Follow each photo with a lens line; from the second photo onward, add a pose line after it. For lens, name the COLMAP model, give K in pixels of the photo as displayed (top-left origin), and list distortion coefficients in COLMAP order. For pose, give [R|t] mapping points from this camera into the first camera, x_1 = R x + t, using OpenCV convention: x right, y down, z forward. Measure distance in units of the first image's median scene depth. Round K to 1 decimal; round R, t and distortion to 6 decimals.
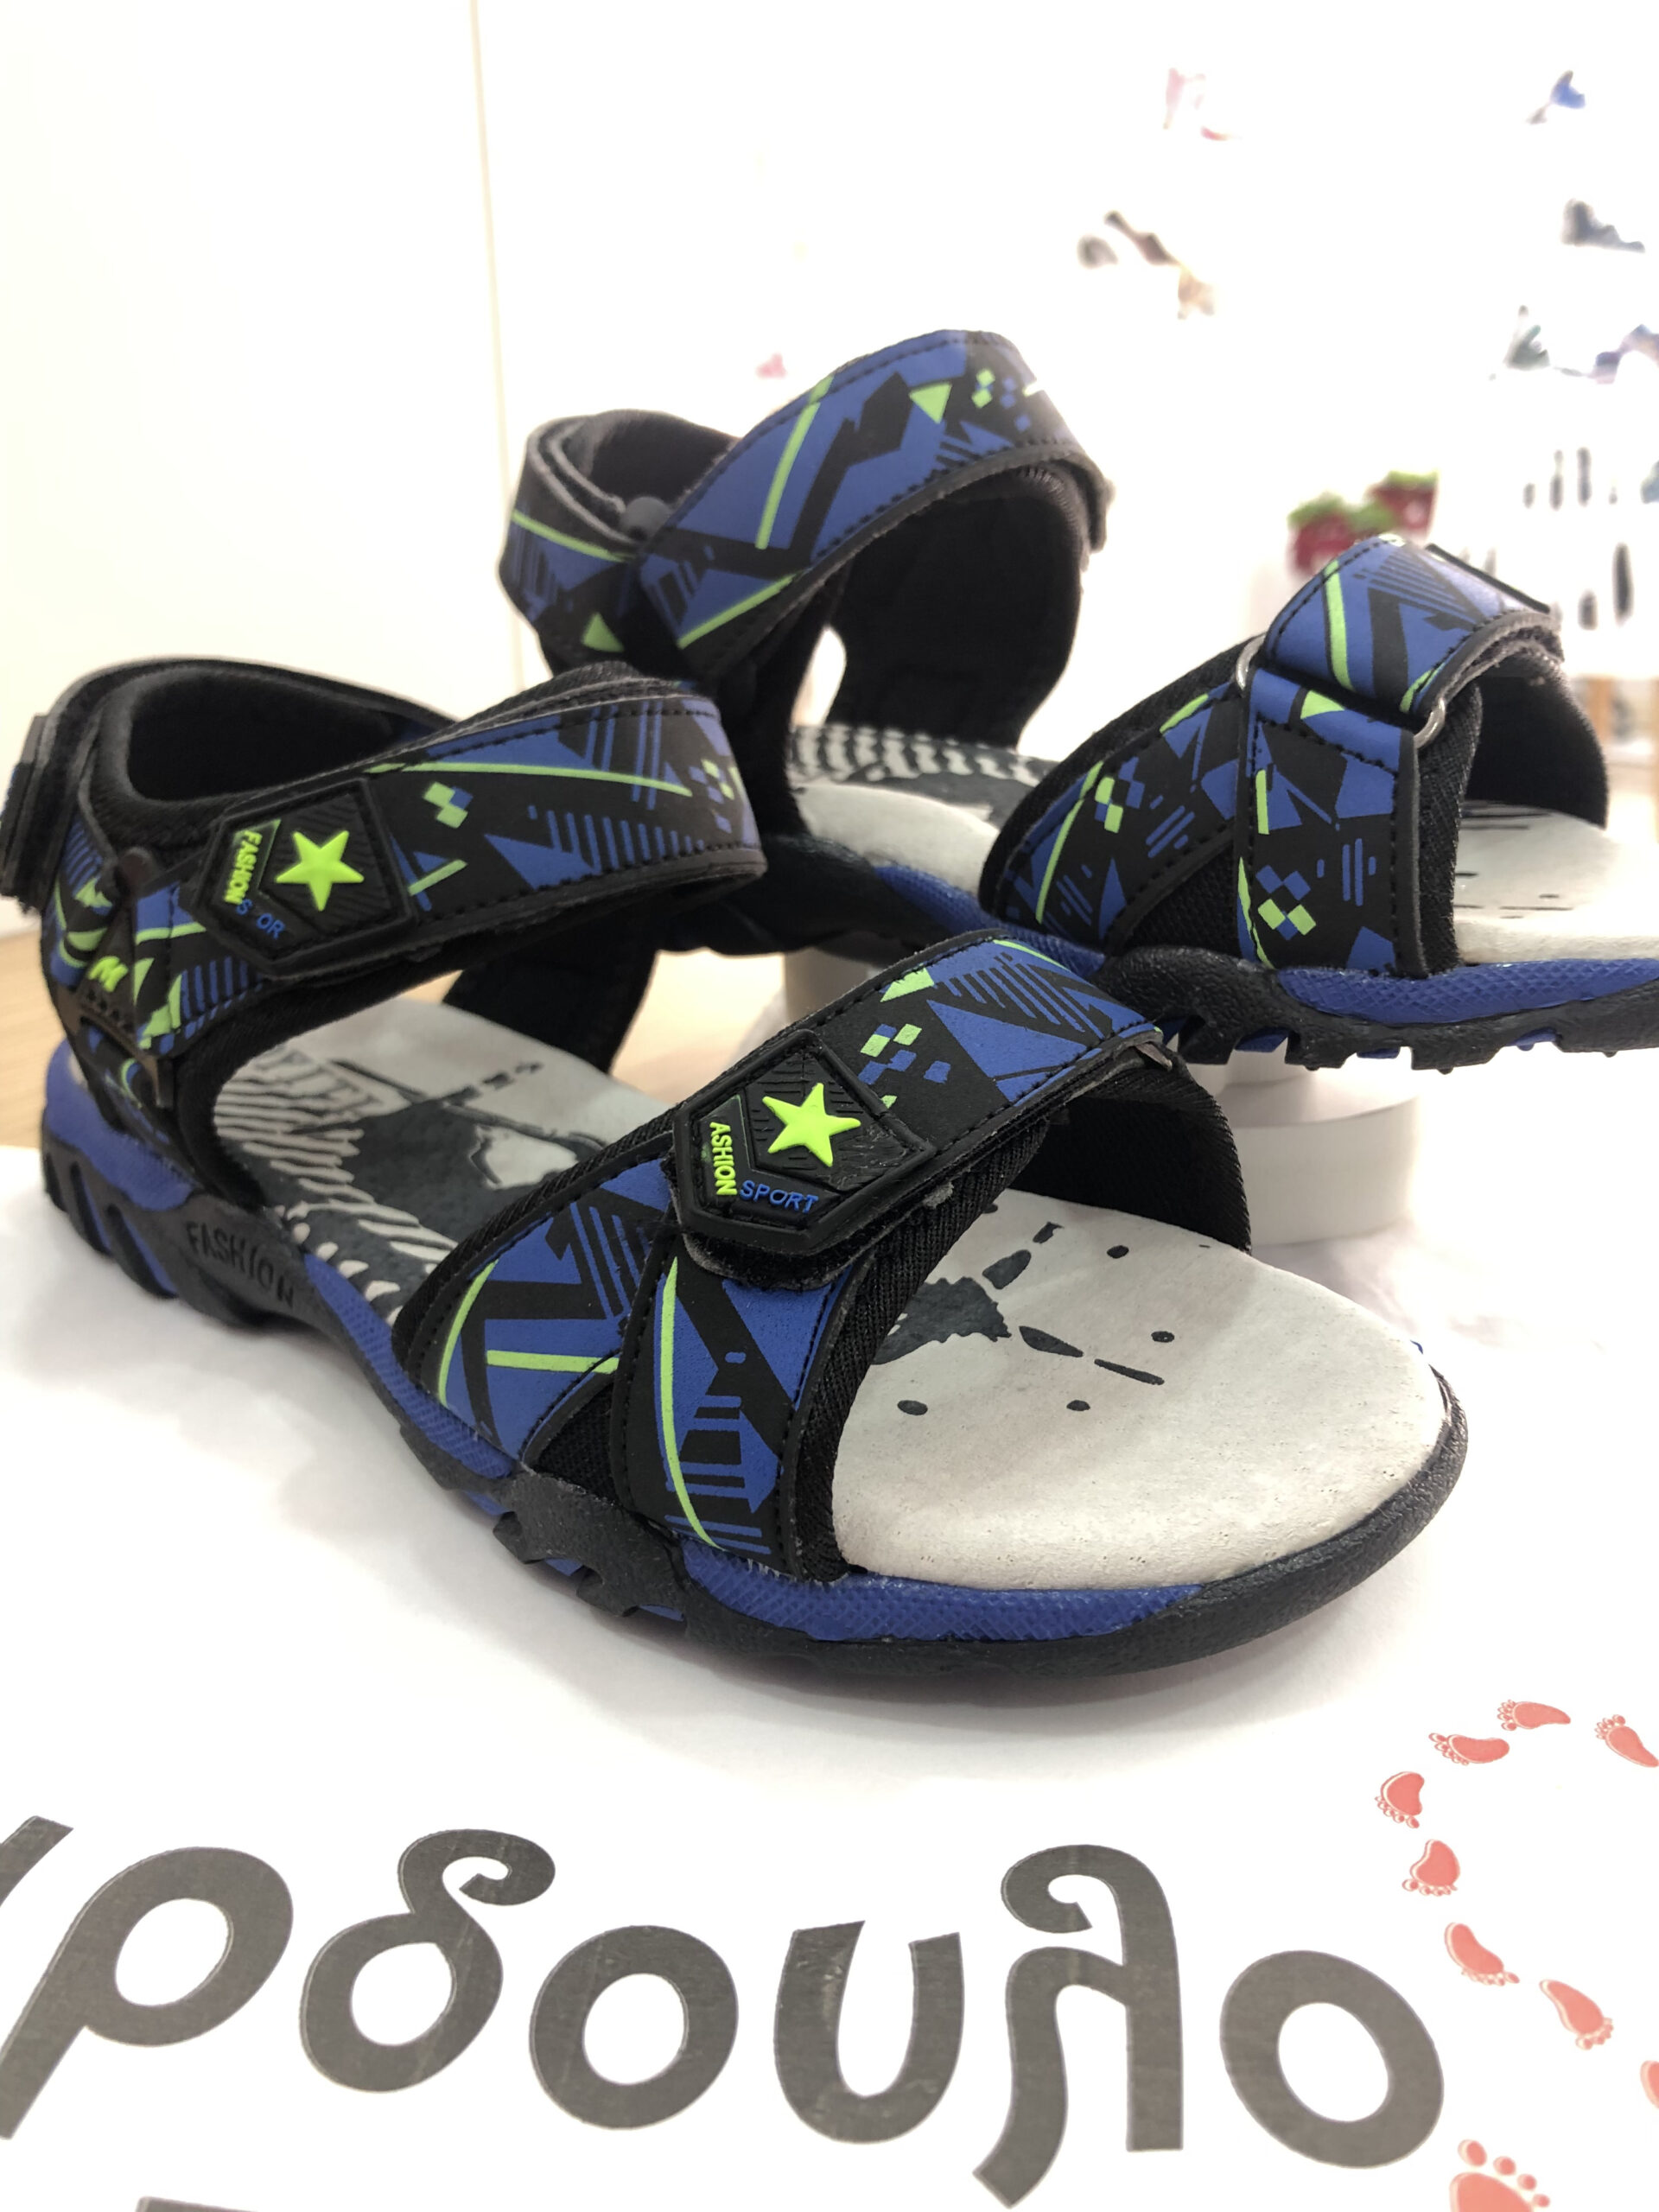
lens RADIAL K [[1891.7, 0, 809.5], [0, 1891.7, 1098.2], [0, 0, 1]] dist [0.015627, -0.003417]
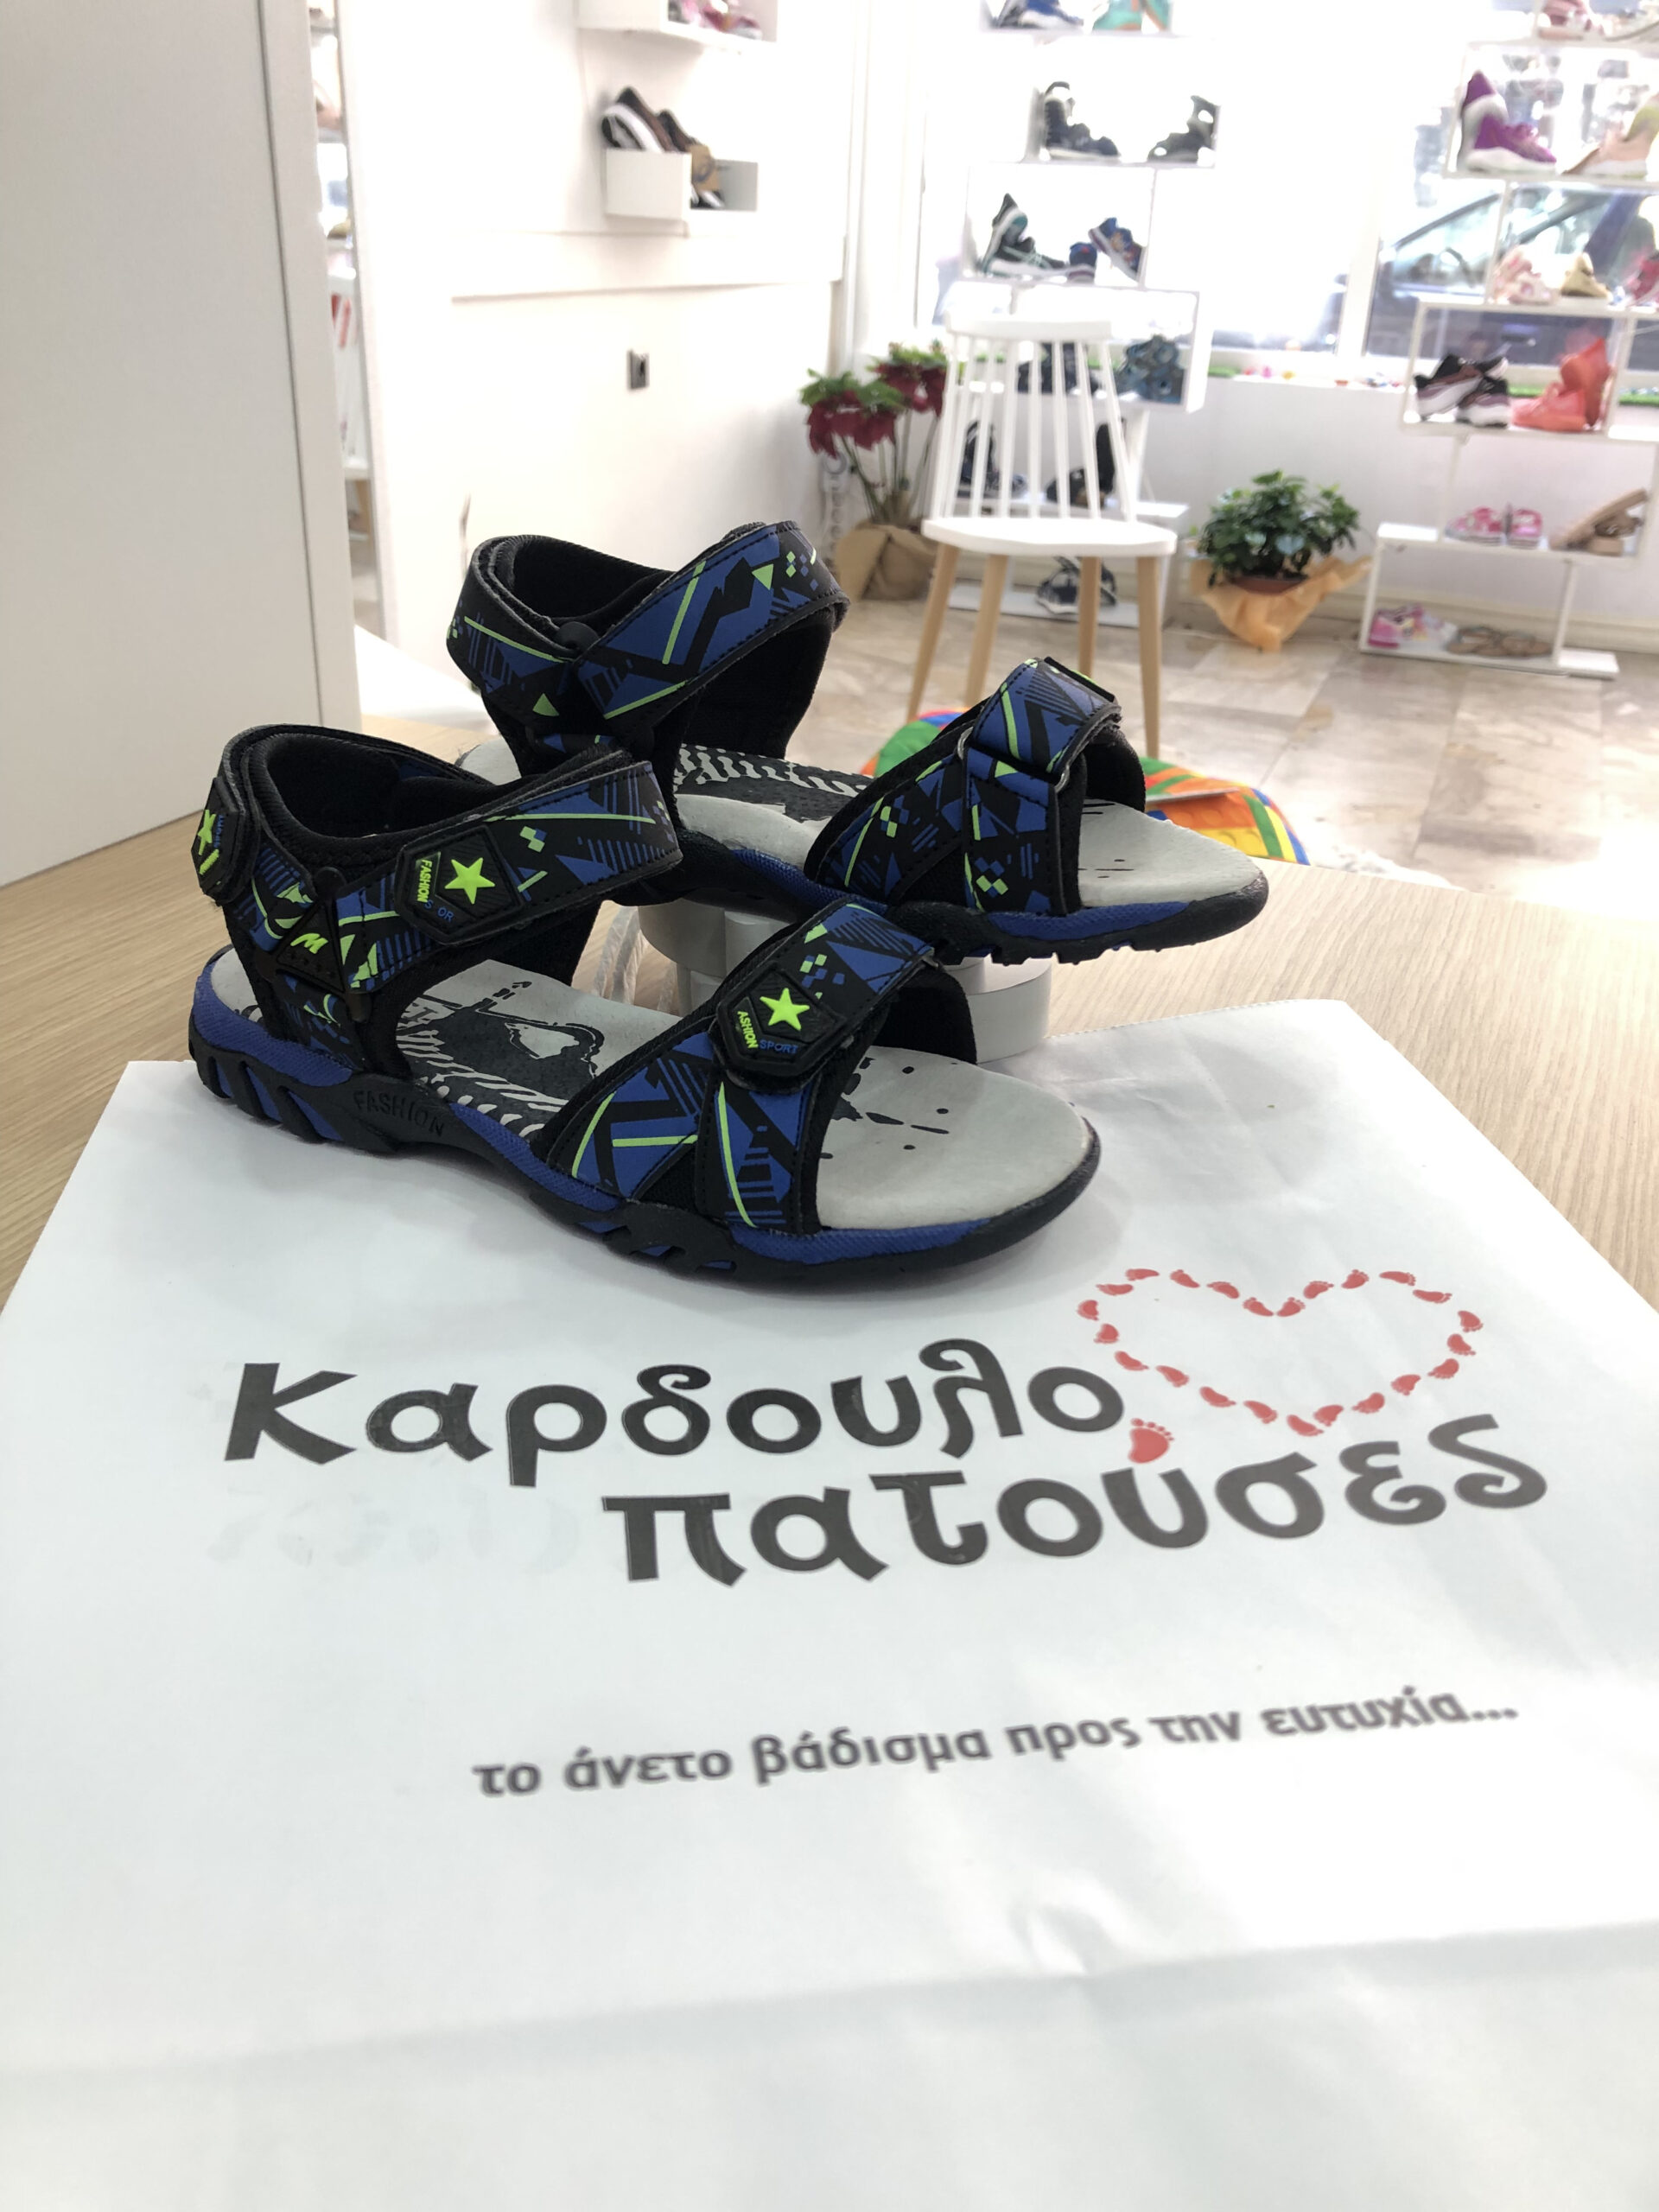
lens RADIAL K [[1891.7, 0, 812.5], [0, 1891.7, 1093.7], [0, 0, 1]] dist [0.015627, -0.003417]
pose [[0.969488, -0.069727, 0.235014, -0.375913], [0.053973, 0.995884, 0.072818, -0.034945], [-0.239124, -0.057912, 0.969261, -0.781584]]
